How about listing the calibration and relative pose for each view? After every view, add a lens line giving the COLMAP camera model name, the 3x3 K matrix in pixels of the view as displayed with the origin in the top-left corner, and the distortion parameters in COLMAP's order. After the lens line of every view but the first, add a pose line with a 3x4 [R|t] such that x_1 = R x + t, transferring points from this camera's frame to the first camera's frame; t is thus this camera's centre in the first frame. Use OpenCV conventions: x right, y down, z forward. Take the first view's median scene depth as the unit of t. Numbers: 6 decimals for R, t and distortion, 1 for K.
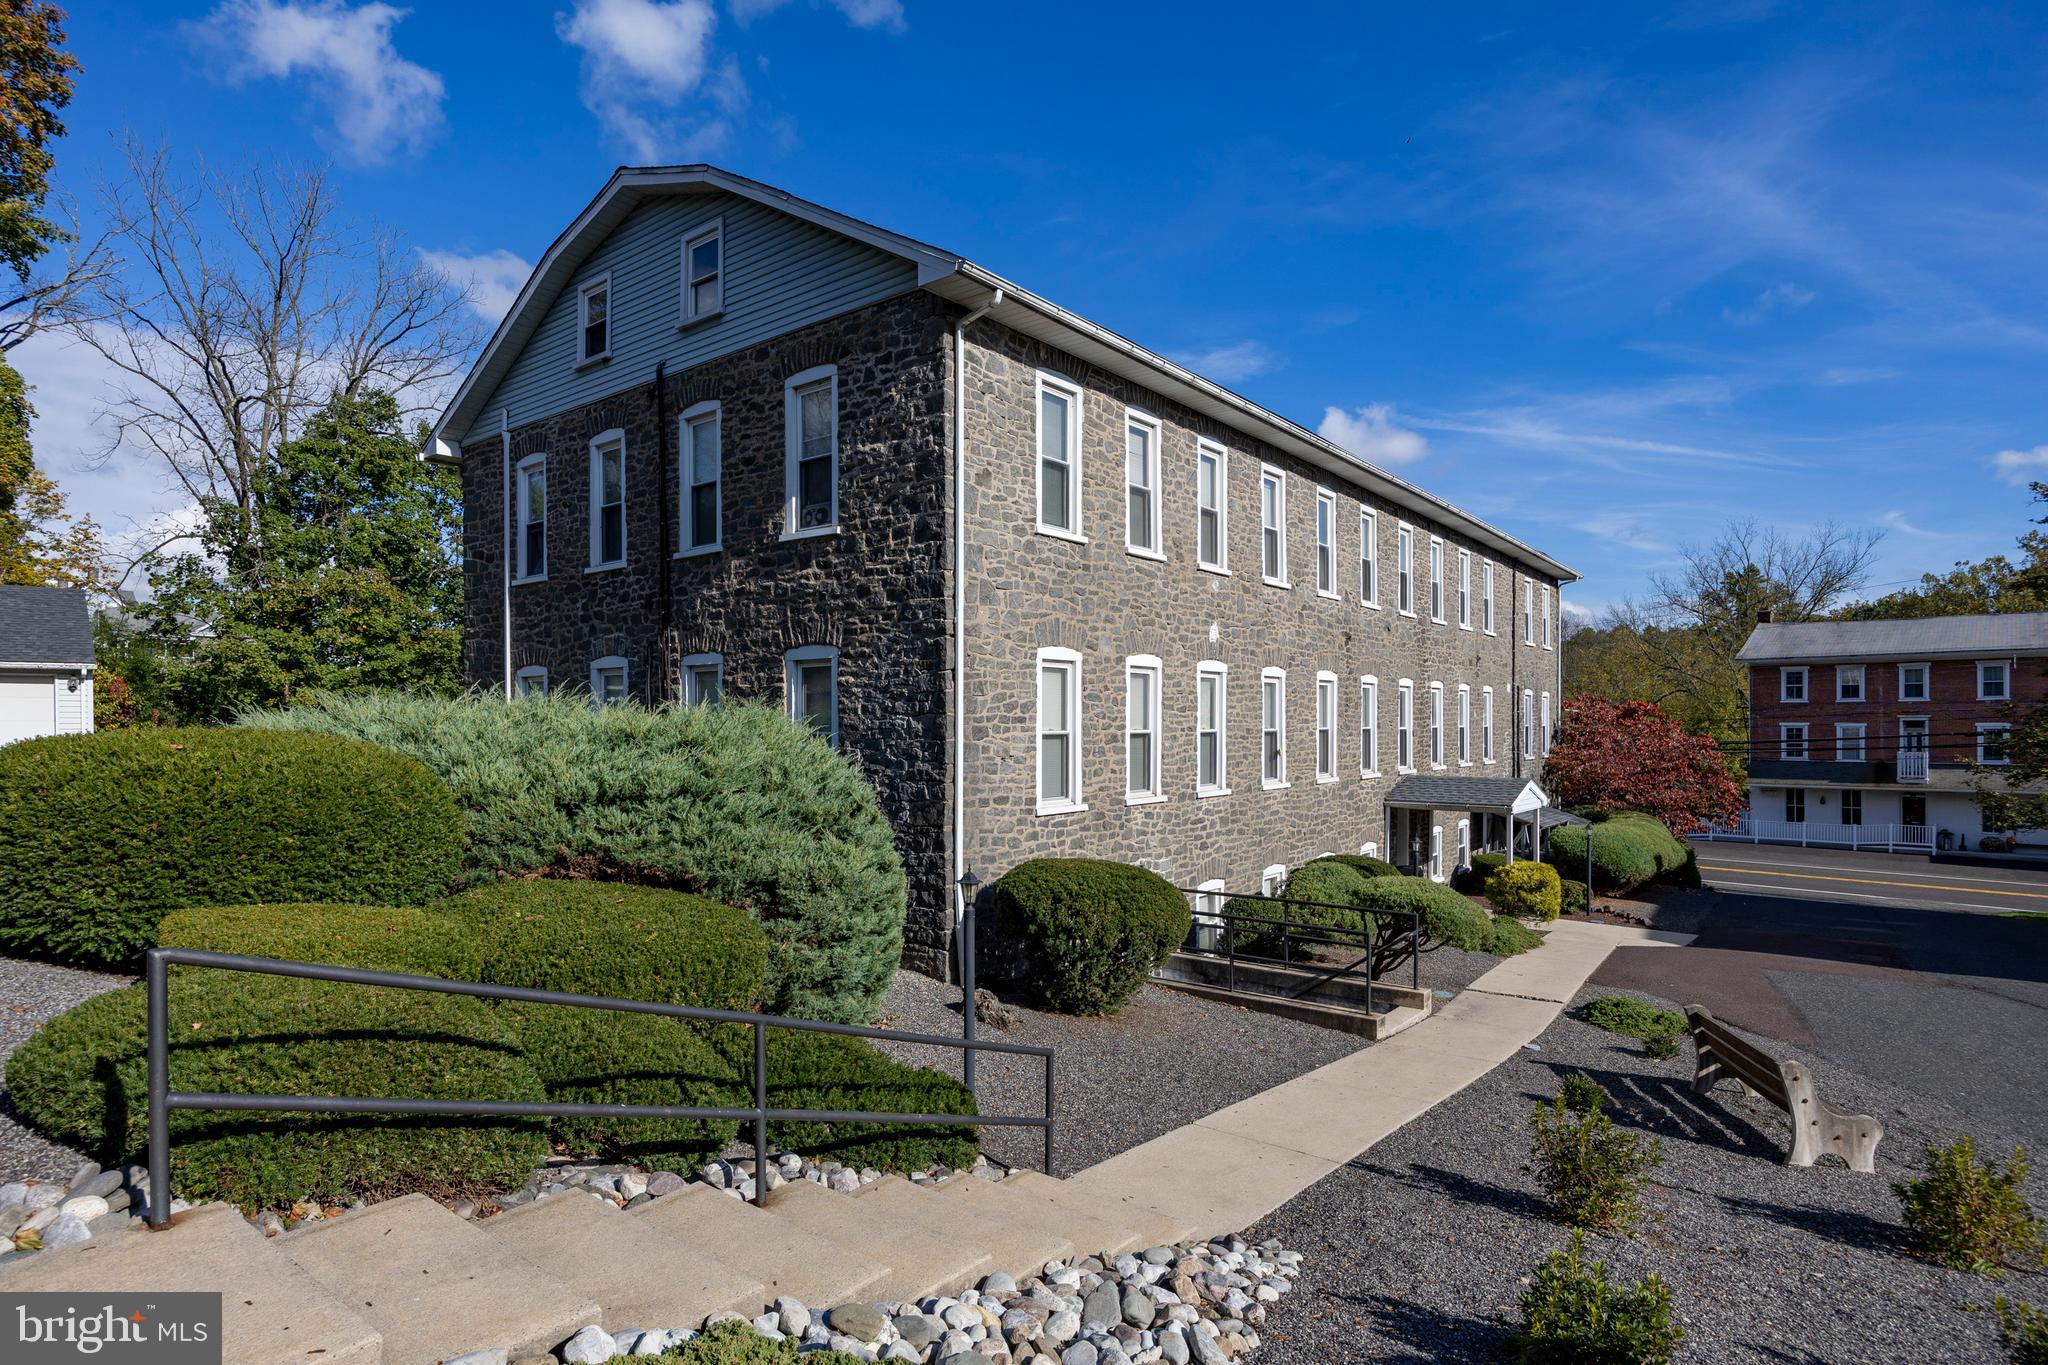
lens RADIAL K [[1136.3, 0, 1027.5], [0, 1136.3, 733.0], [0, 0, 1]] dist [-0.007487, 0.002207]
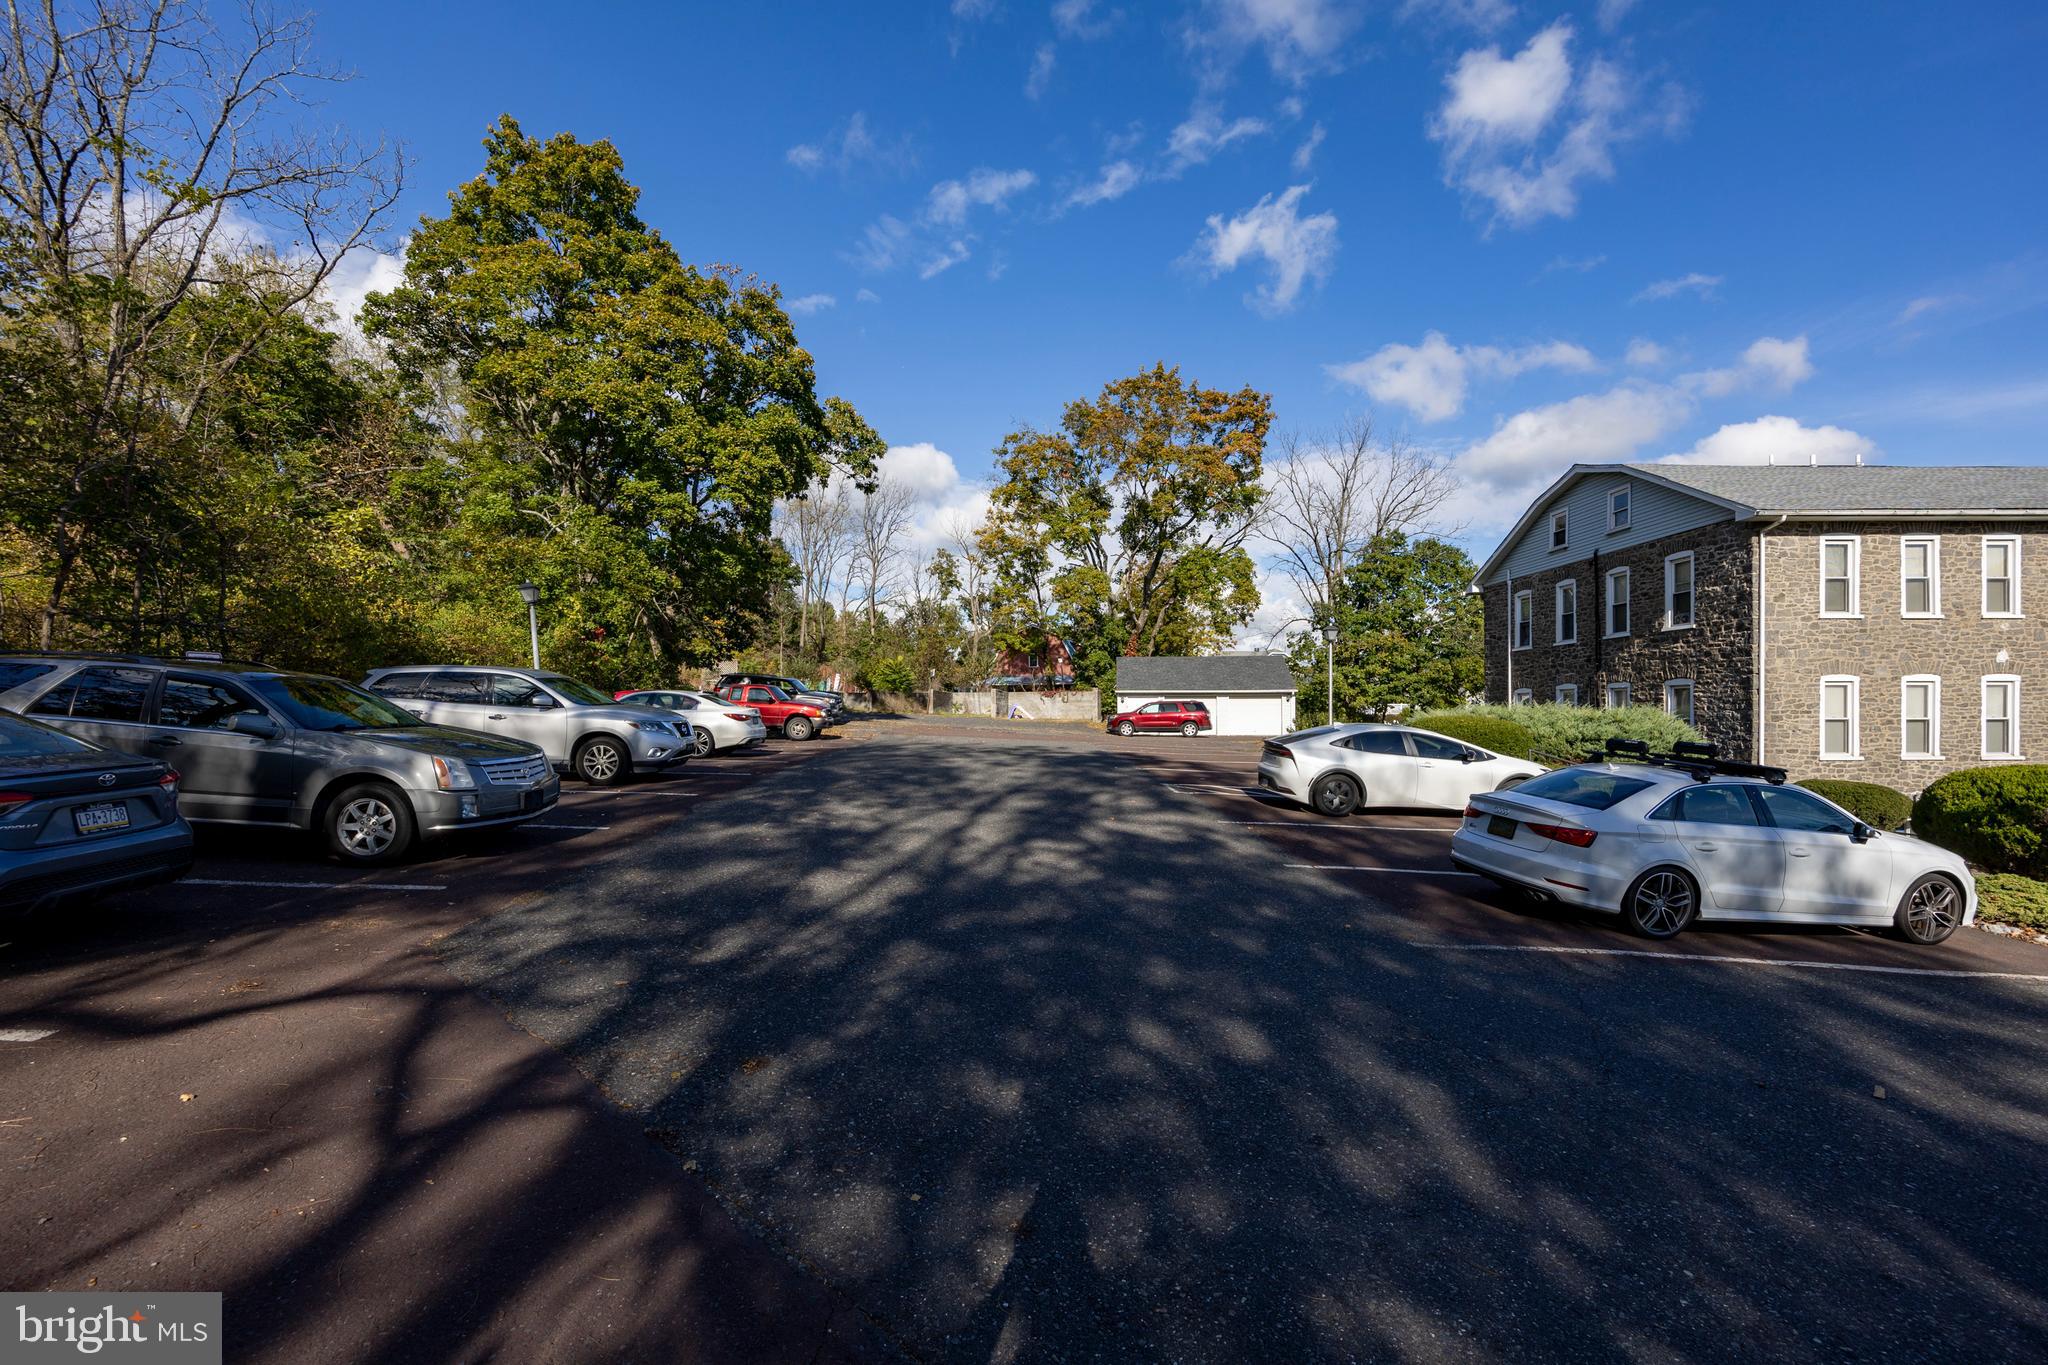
lens RADIAL K [[861.2, 0, 1000.5], [0, 861.2, 717.5], [0, 0, 1]] dist [-0.000360, 0.001537]
pose [[0.632803, -0.000484, -0.774313, 0.222644], [-0.004863, 0.999978, -0.004600, 0.009858], [0.774297, 0.006677, 0.632787, -0.884472]]
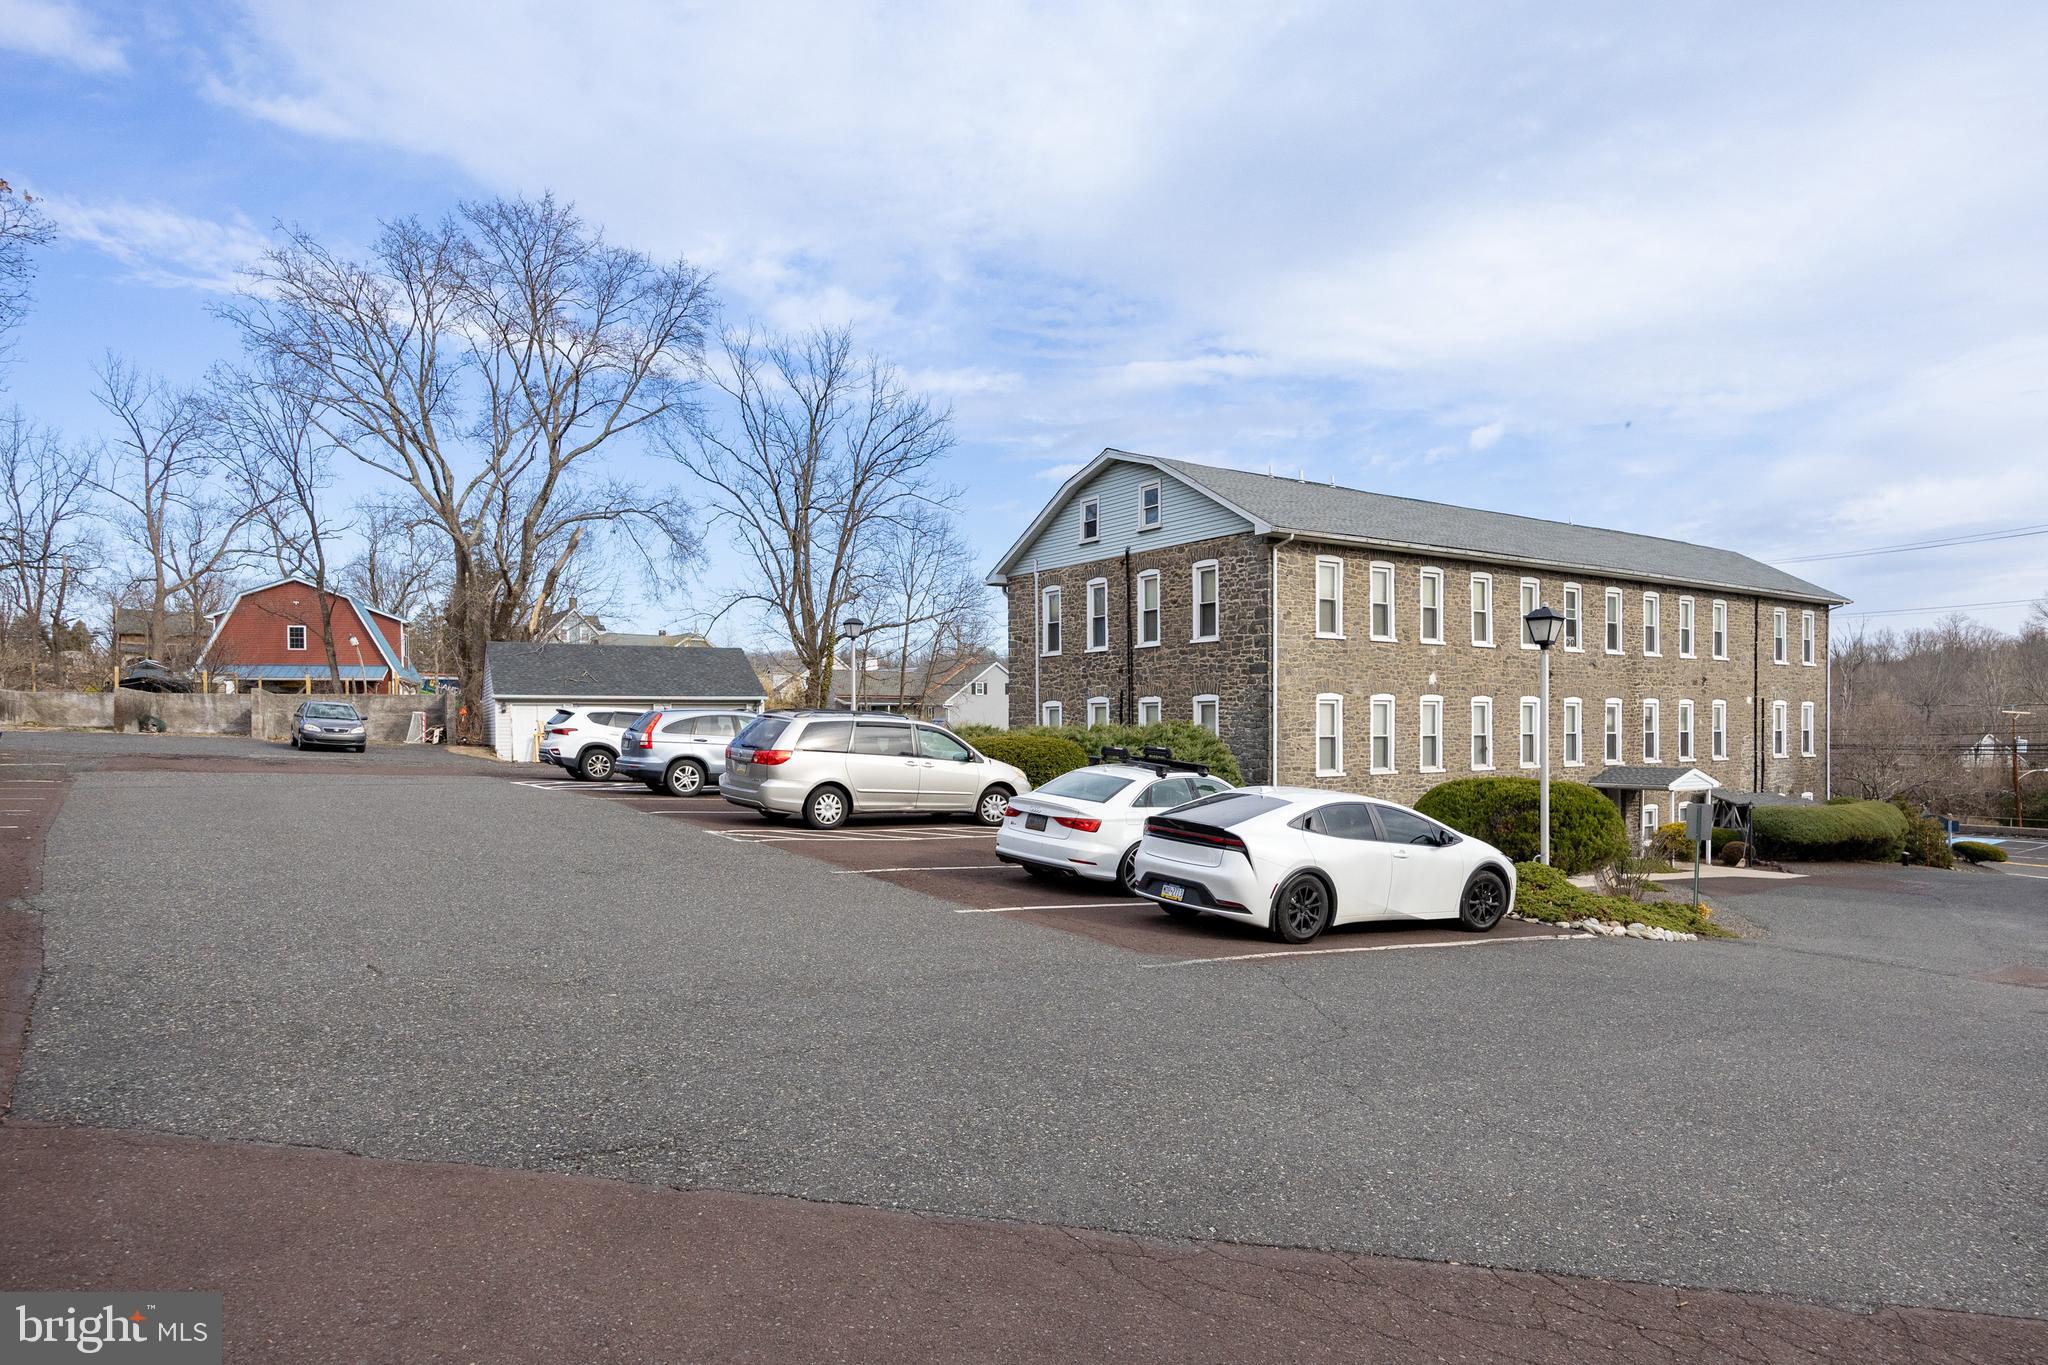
lens RADIAL K [[1306.2, 0, 1076.3], [0, 1306.2, 748.9], [0, 0, 1]] dist [0.002035, -0.001243]
pose [[0.964661, -0.000055, -0.263493, 0.173286], [0.001667, 0.999981, 0.005893, 0.006513], [0.263488, -0.006124, 0.964643, -1.126698]]
